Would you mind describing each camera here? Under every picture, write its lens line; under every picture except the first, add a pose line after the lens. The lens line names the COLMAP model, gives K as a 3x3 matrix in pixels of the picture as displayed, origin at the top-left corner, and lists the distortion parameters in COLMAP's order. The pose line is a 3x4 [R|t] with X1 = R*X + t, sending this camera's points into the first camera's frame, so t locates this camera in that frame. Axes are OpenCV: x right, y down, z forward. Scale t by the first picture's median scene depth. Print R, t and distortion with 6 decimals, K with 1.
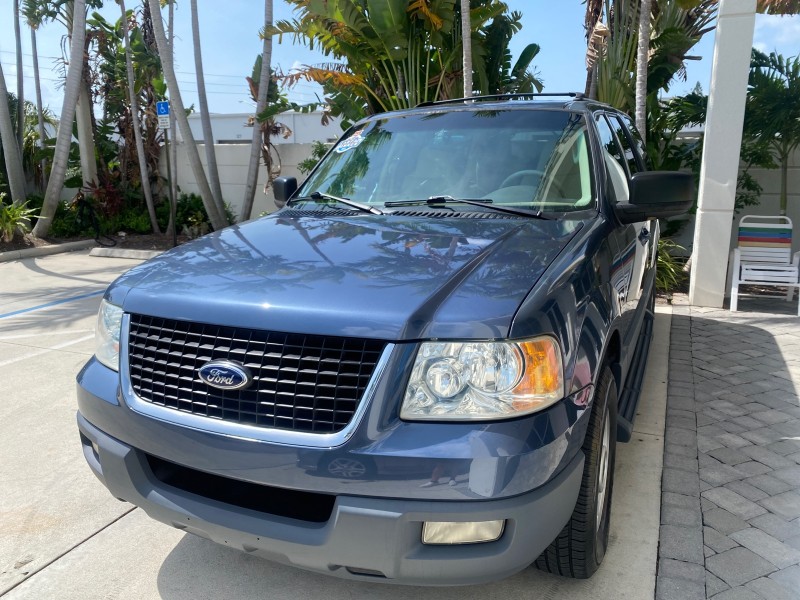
lens RADIAL K [[617.9, 0, 399.1], [0, 617.9, 299.1], [0, 0, 1]] dist [0.005973, -0.003807]
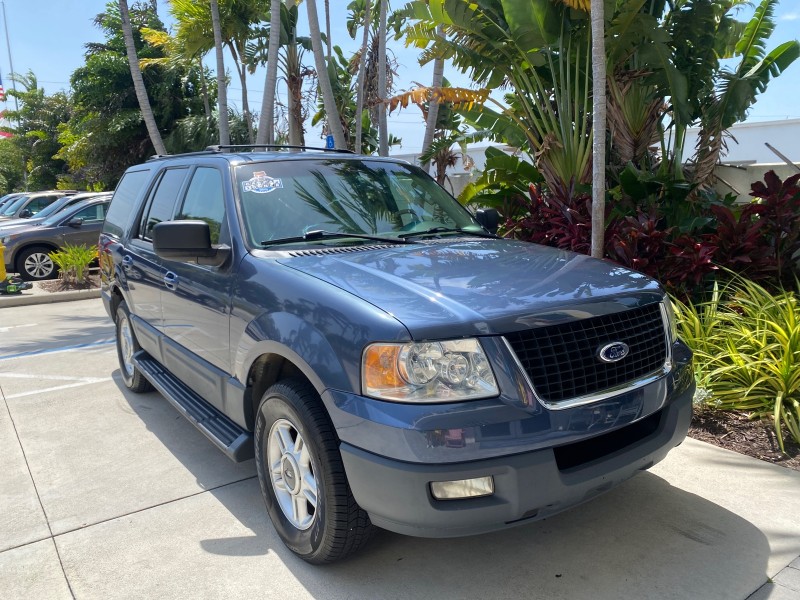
lens RADIAL K [[618.8, 0, 397.4], [0, 618.8, 297.3], [0, 0, 1]] dist [0.000931, -0.000230]
pose [[0.510080, -0.123414, 0.851227, -1.277989], [0.198520, 0.979825, 0.023099, -0.087339], [-0.836904, 0.157203, 0.524289, 0.520765]]
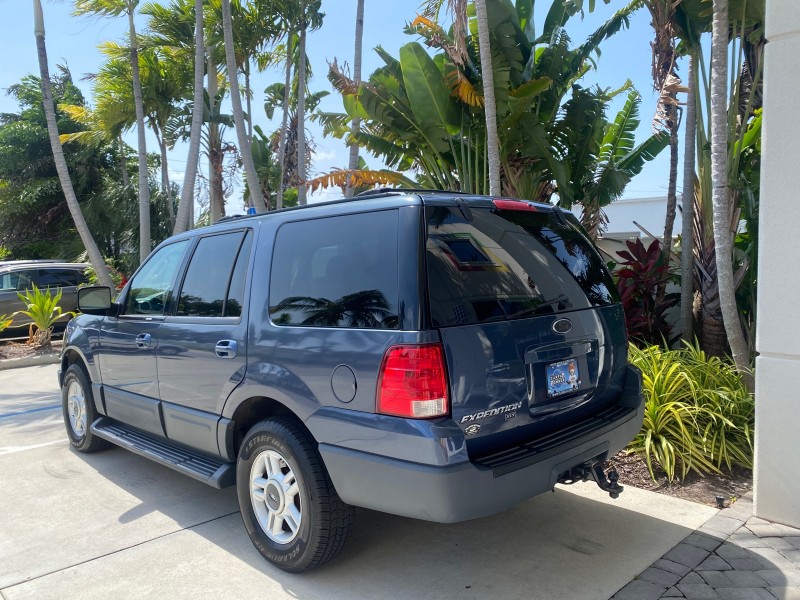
lens RADIAL K [[617.9, 0, 399.1], [0, 617.9, 299.1], [0, 0, 1]] dist [0.005973, -0.003807]
pose [[0.387110, -0.038273, 0.921239, -1.481571], [0.216681, 0.974933, -0.050546, -0.074112], [-0.896212, 0.219182, 0.385700, 0.434185]]
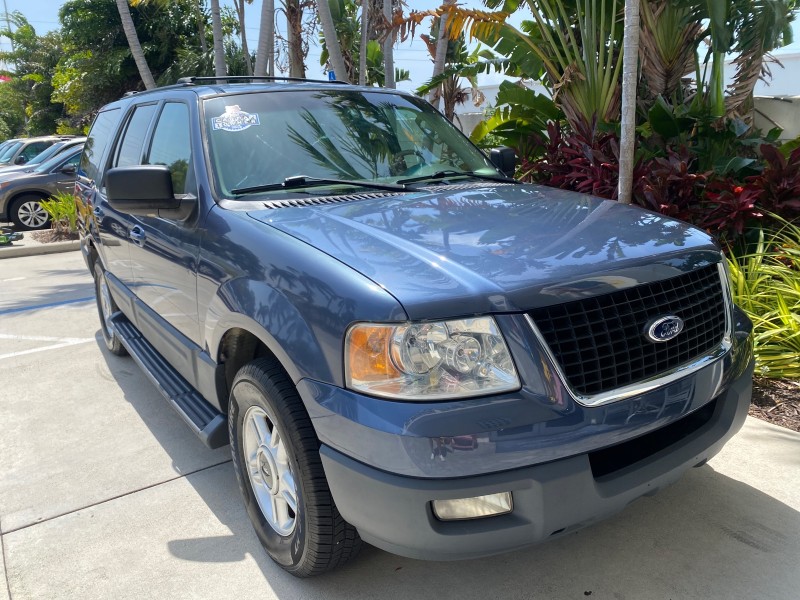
lens RADIAL K [[618.9, 0, 396.5], [0, 618.9, 293.2], [0, 0, 1]] dist [-0.002433, -0.004838]
pose [[0.526106, -0.196280, 0.827458, -1.078864], [0.205777, 0.973468, 0.100080, -0.102770], [-0.825148, 0.117619, 0.552537, 0.610501]]
